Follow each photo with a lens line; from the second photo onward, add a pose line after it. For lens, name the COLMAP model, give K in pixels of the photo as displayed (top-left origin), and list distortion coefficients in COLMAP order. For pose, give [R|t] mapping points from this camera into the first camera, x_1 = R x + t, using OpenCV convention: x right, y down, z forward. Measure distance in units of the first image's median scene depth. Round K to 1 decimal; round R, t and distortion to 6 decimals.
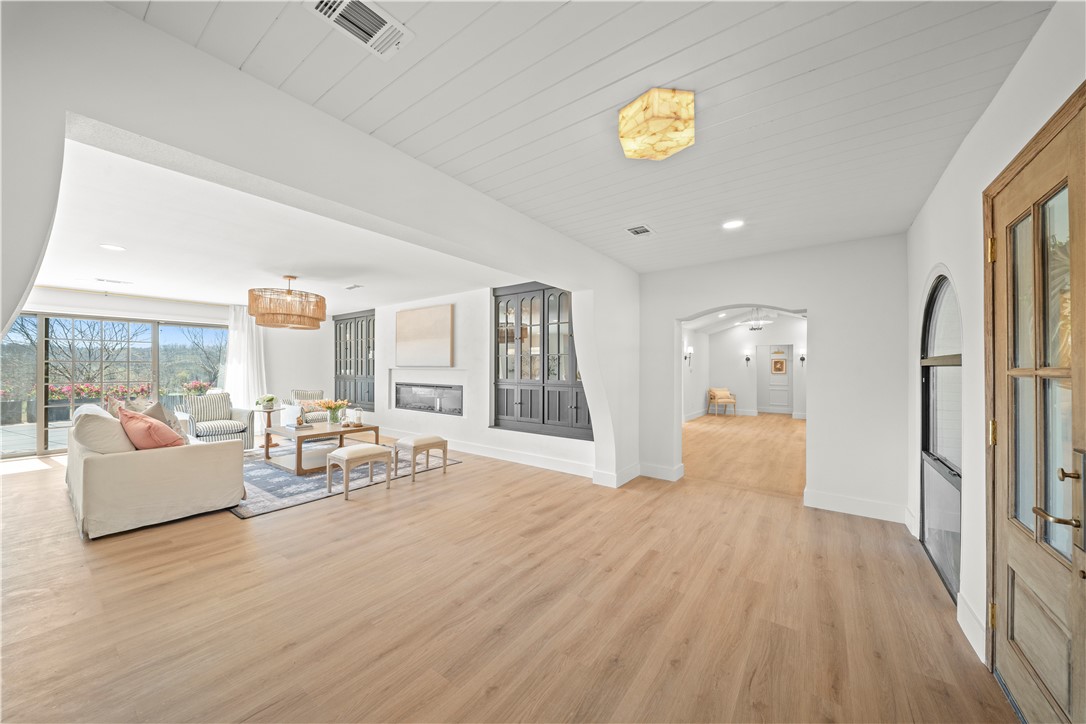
lens RADIAL K [[384.5, 0, 543.0], [0, 384.5, 362.0], [0, 0, 1]] dist [0.011363, -0.008017]
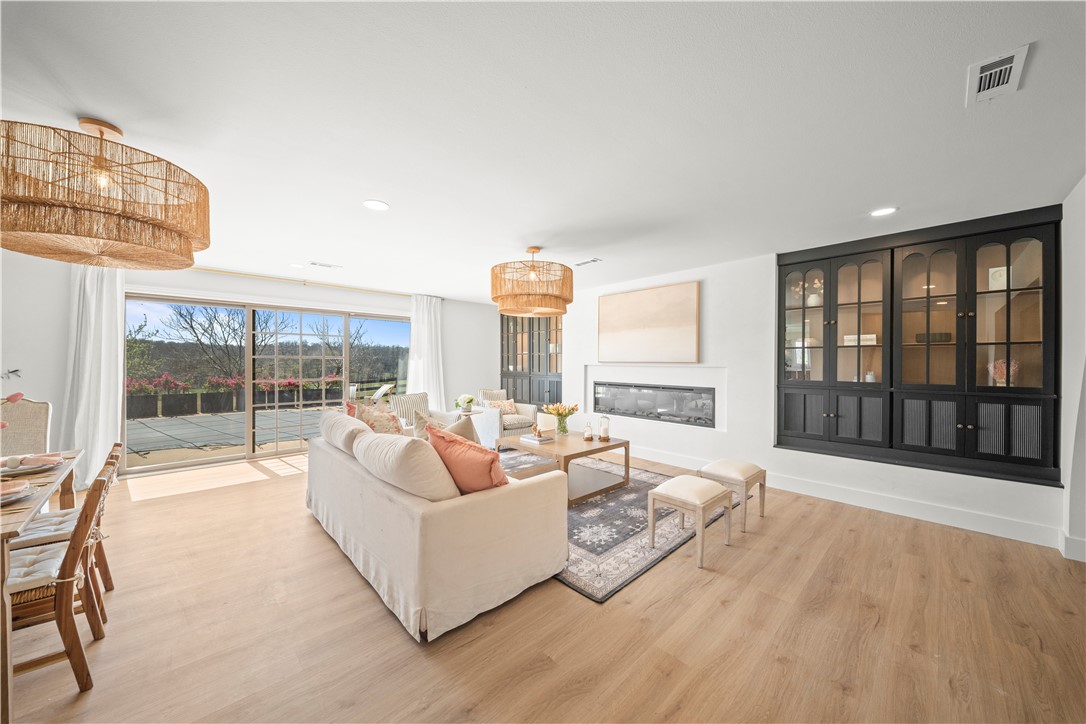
lens RADIAL K [[384.5, 0, 543.0], [0, 384.5, 362.0], [0, 0, 1]] dist [0.011363, -0.008017]
pose [[0.984087, 0.000088, -0.177685, -0.459990], [0.002601, 0.999886, 0.014899, -0.002010], [0.177666, -0.015124, 0.983975, 0.218509]]
